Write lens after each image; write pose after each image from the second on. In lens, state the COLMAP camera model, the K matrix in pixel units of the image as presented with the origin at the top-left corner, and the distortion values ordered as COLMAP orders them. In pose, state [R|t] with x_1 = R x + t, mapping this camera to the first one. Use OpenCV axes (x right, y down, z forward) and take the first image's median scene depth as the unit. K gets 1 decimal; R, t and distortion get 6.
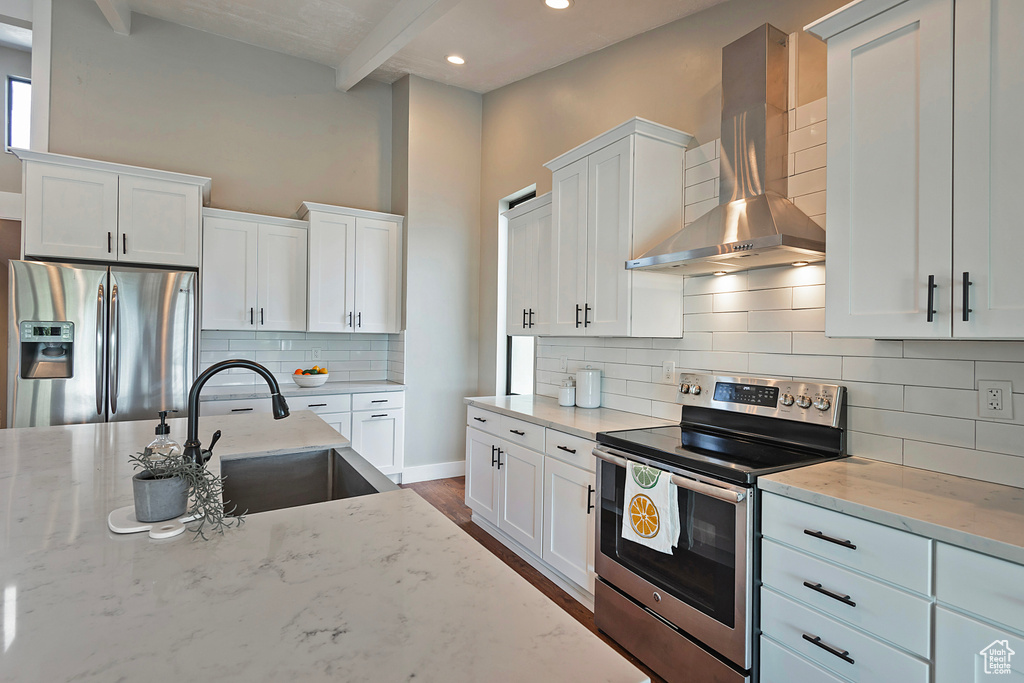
lens RADIAL K [[477.2, 0, 509.4], [0, 477.2, 336.4], [0, 0, 1]] dist [0.000375, -0.000074]
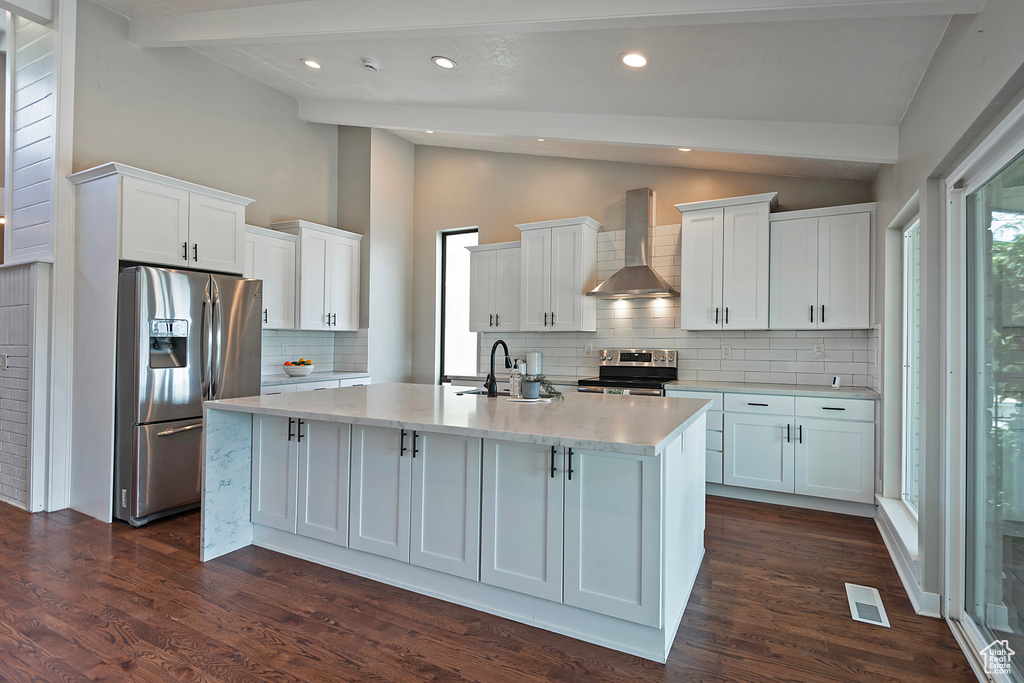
lens RADIAL K [[508.8, 0, 524.6], [0, 508.8, 332.0], [0, 0, 1]] dist [0.001602, -0.000606]
pose [[0.853842, -0.000819, 0.520531, -0.836381], [0.009231, 0.999865, -0.013569, 0.025913], [-0.520450, 0.016391, 0.853735, -0.505932]]
